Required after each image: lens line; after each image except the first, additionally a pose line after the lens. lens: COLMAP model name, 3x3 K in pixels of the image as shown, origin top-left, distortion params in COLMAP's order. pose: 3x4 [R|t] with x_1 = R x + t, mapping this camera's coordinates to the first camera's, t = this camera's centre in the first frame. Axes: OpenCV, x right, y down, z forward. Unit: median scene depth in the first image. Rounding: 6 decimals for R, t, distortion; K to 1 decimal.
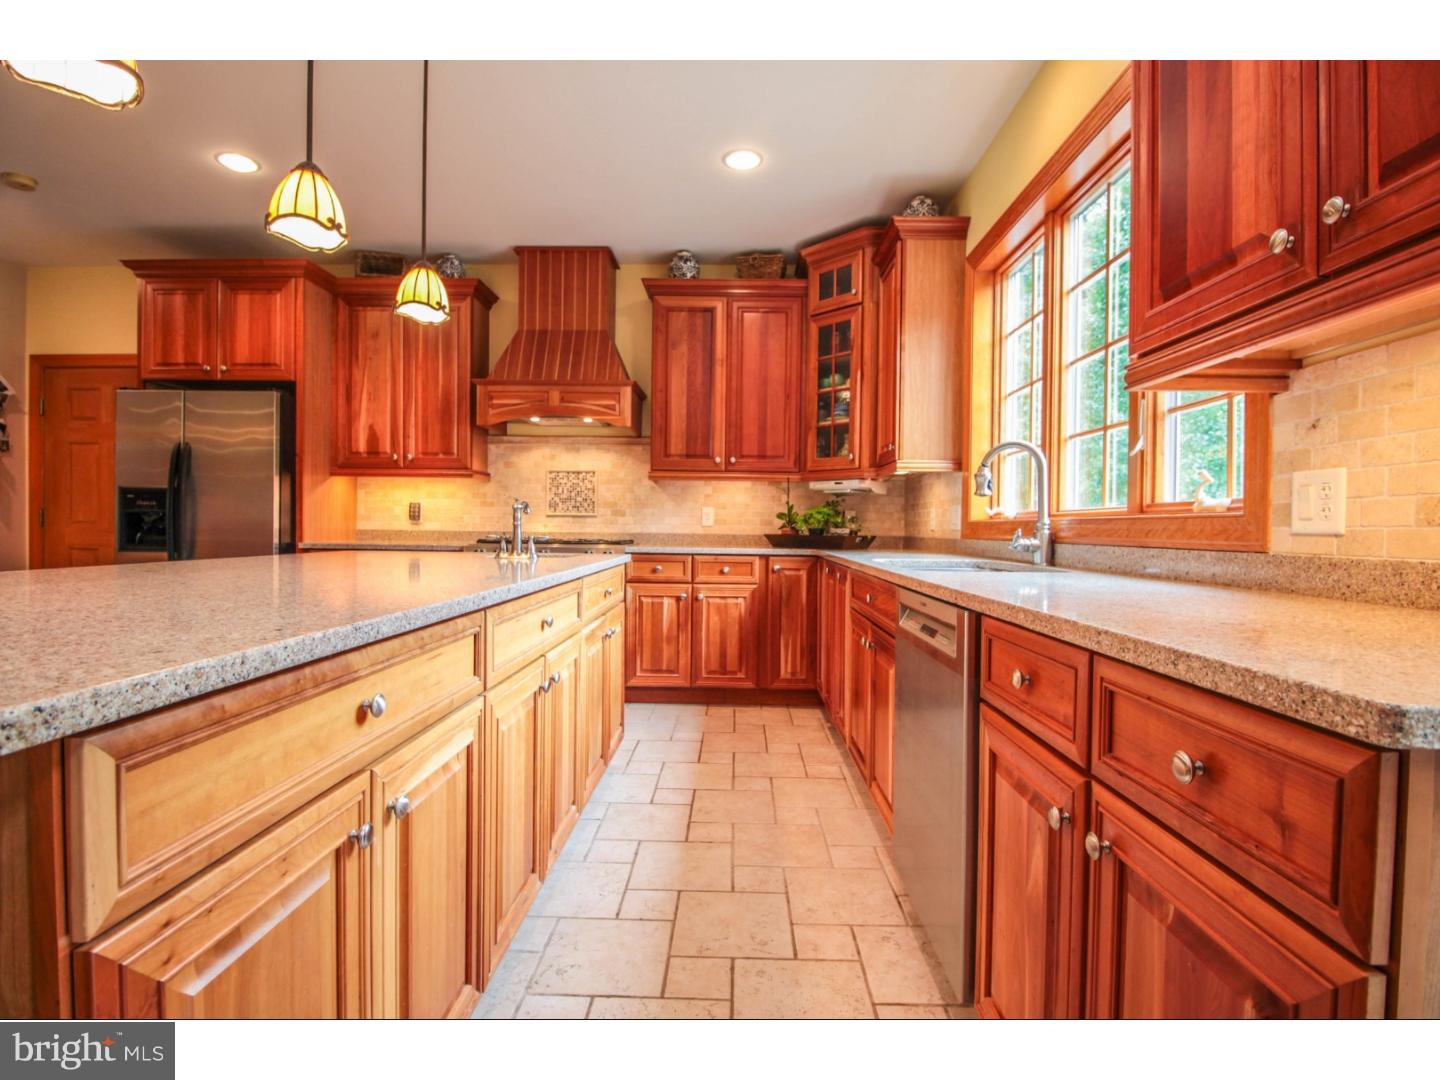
lens RADIAL K [[689.2, 0, 714.4], [0, 689.2, 535.2], [0, 0, 1]] dist [-0.002849, -0.000144]
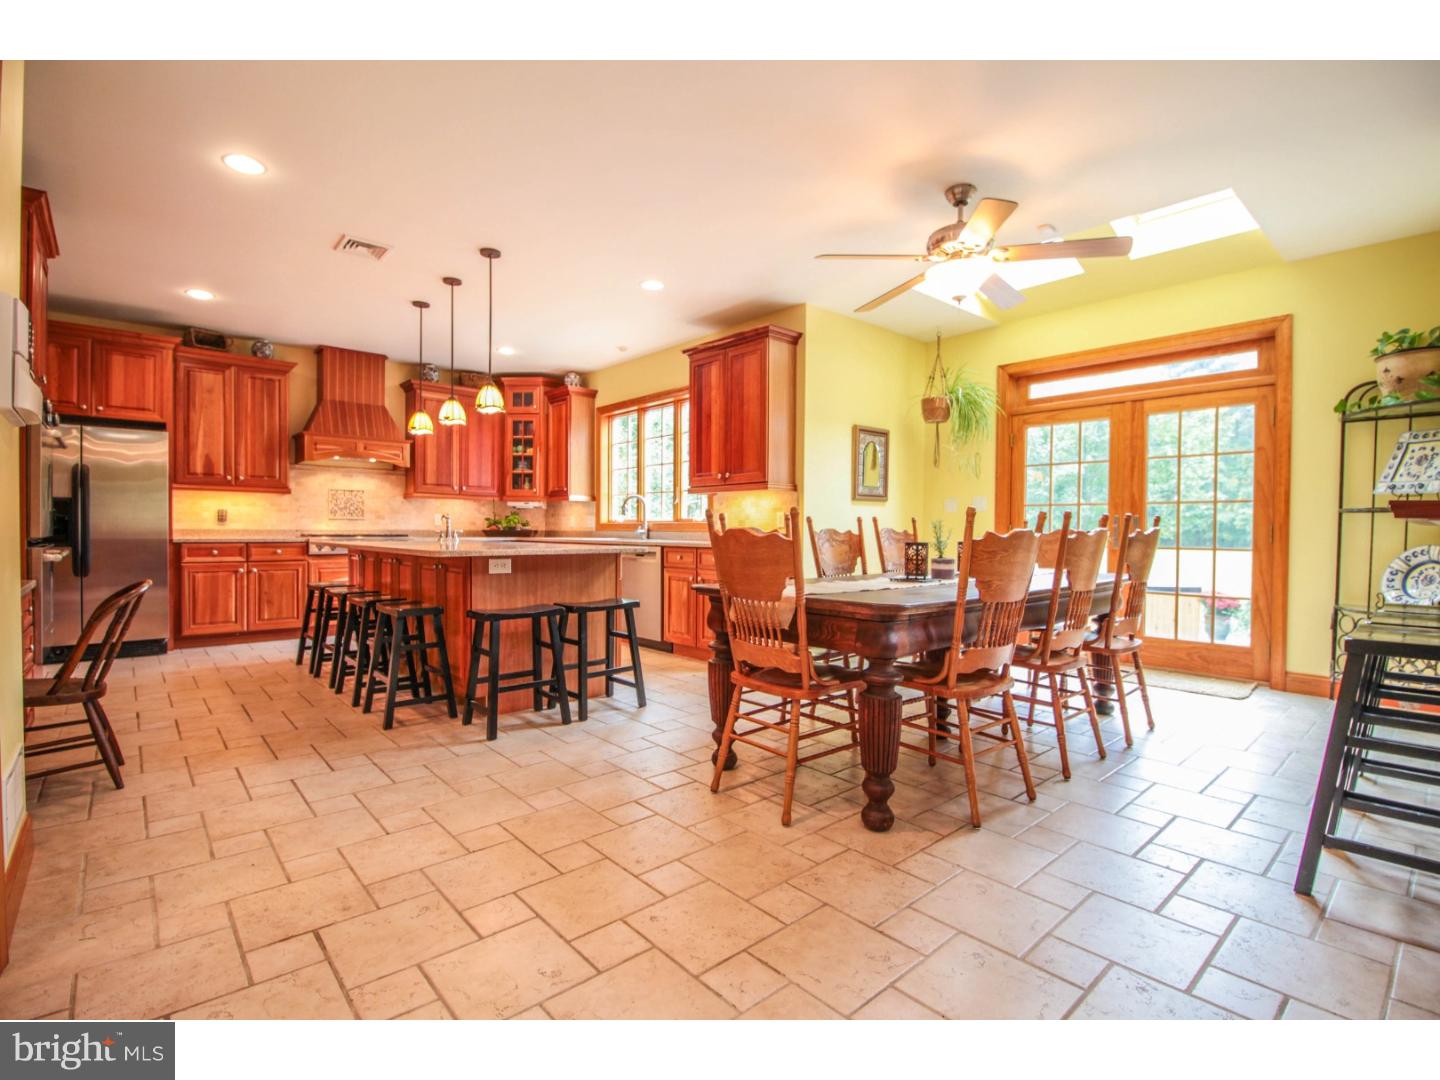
lens RADIAL K [[689.2, 0, 729.9], [0, 689.2, 536.5], [0, 0, 1]] dist [-0.002849, -0.000144]
pose [[0.727520, -0.013224, 0.685959, -0.688290], [0.009608, 0.999913, 0.009086, 0.005260], [-0.686019, -0.000020, 0.727584, -0.755046]]
